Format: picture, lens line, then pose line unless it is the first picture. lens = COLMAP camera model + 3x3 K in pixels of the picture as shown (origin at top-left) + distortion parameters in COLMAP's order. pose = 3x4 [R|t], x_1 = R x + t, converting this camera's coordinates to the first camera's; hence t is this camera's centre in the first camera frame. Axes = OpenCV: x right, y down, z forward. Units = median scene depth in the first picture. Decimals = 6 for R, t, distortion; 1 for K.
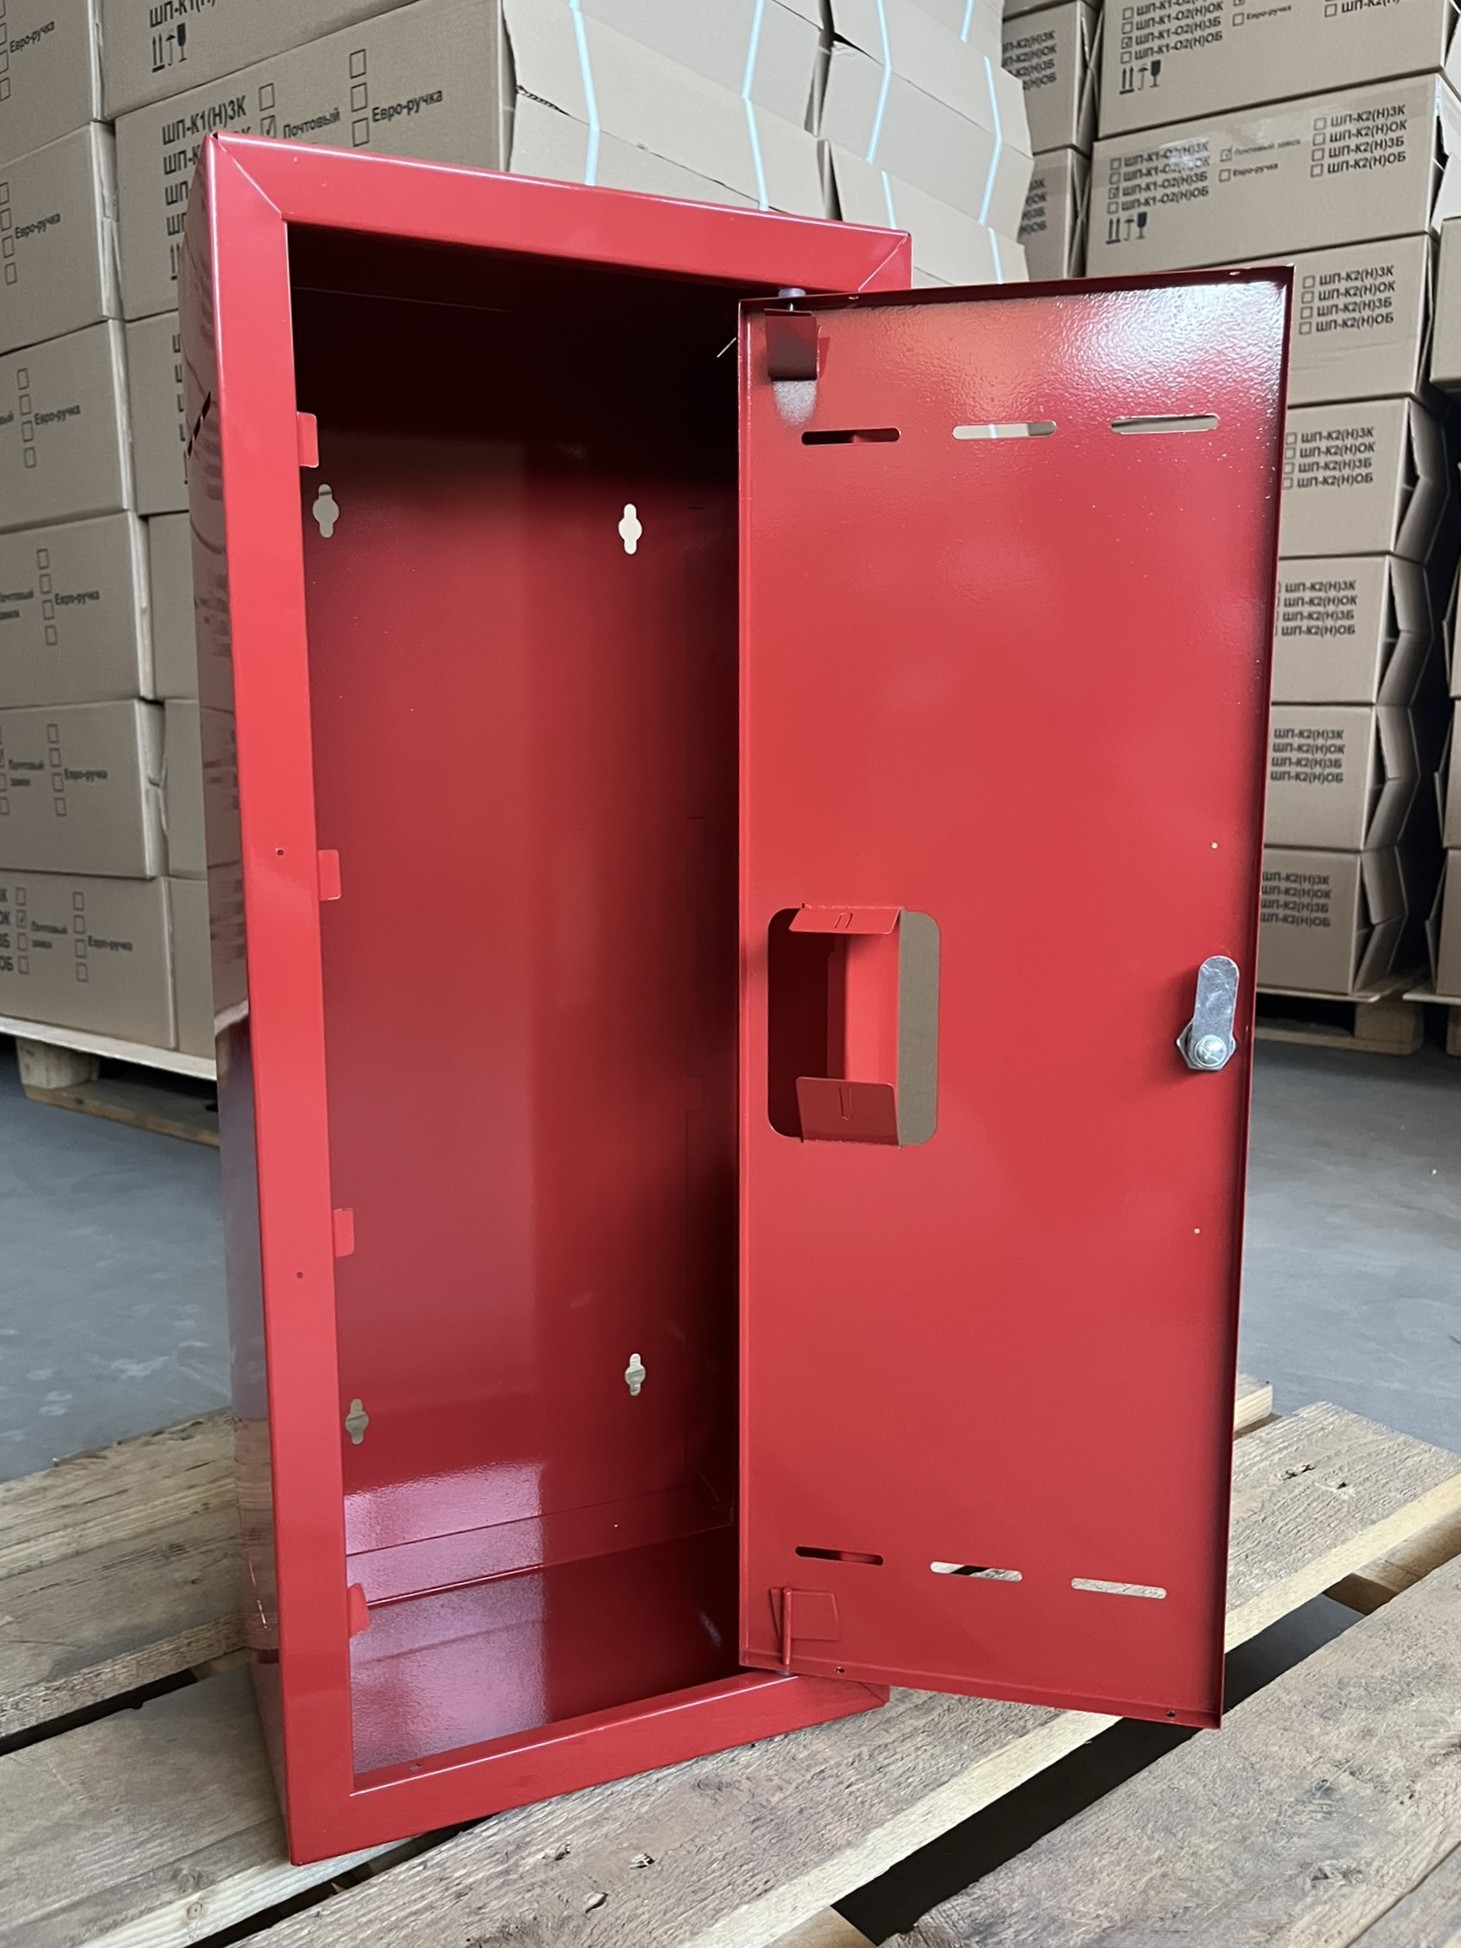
lens RADIAL K [[1482.2, 0, 760.5], [0, 1482.2, 971.5], [0, 0, 1]] dist [0.094276, -0.131015]
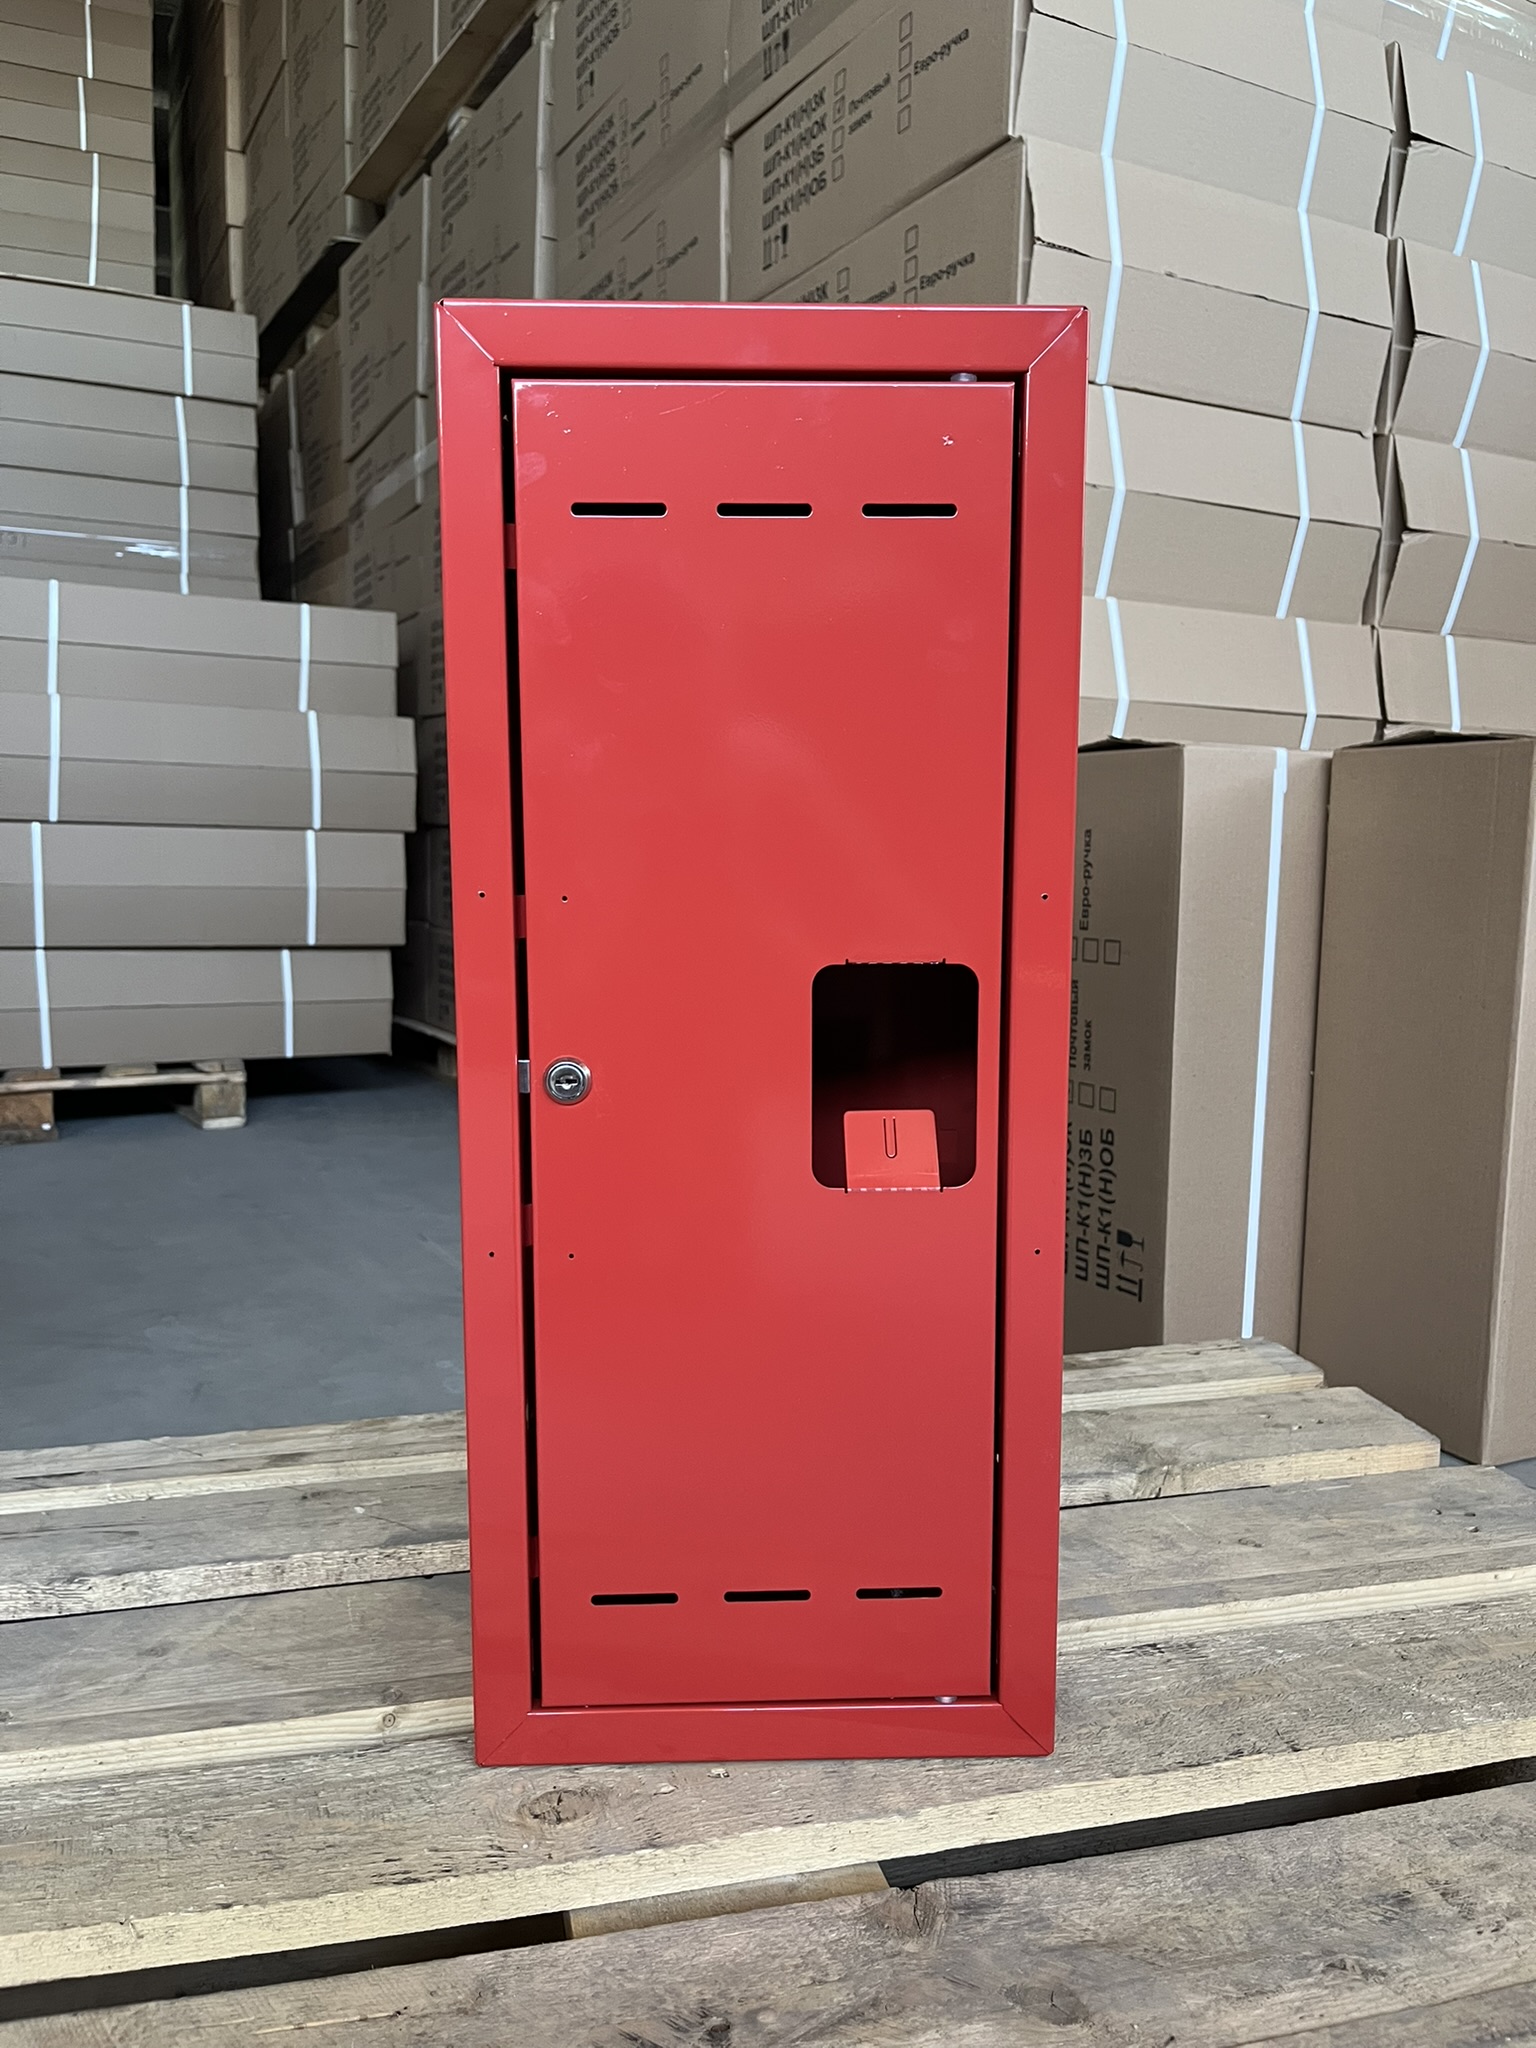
lens RADIAL K [[1482.3, 0, 779.2], [0, 1482.3, 1024.0], [0, 0, 1]] dist [0.074538, -0.104988]
pose [[0.911569, 0.056537, -0.407242, 0.358618], [-0.077373, 0.996392, -0.034863, 0.059939], [0.403801, 0.063290, 0.912655, -0.042134]]
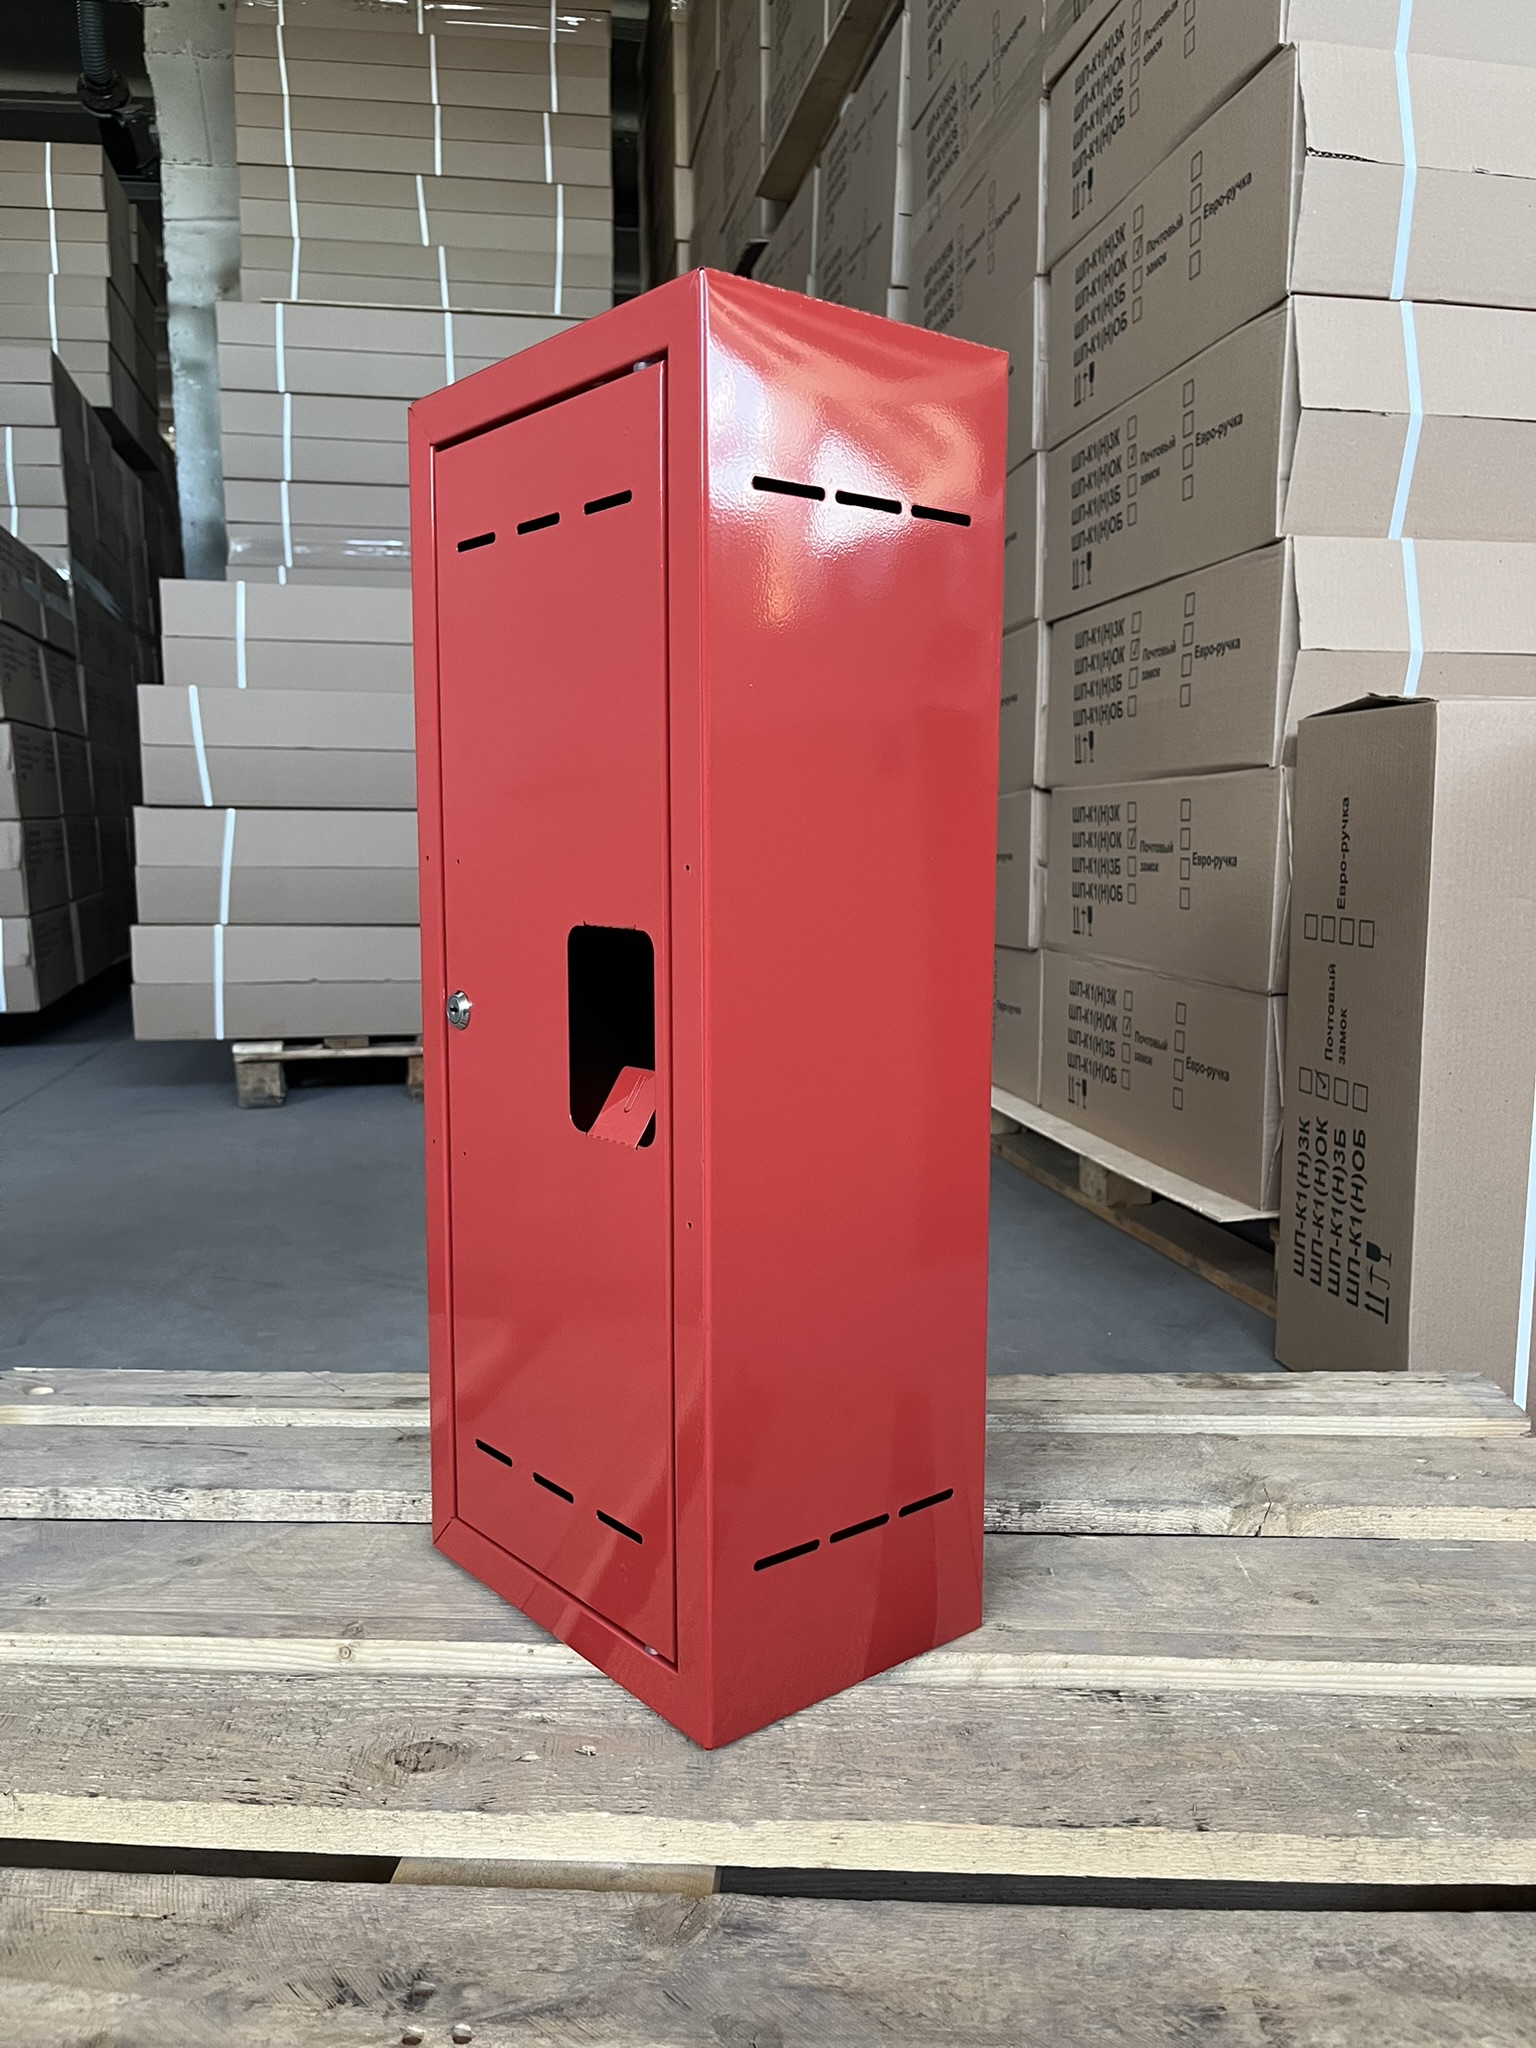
lens RADIAL K [[1482.3, 0, 779.2], [0, 1482.3, 1024.0], [0, 0, 1]] dist [0.074538, -0.104988]
pose [[0.755886, 0.081975, -0.649551, 0.663058], [-0.102870, 0.994678, 0.005821, 0.021885], [0.646571, 0.062419, 0.760296, 0.183442]]
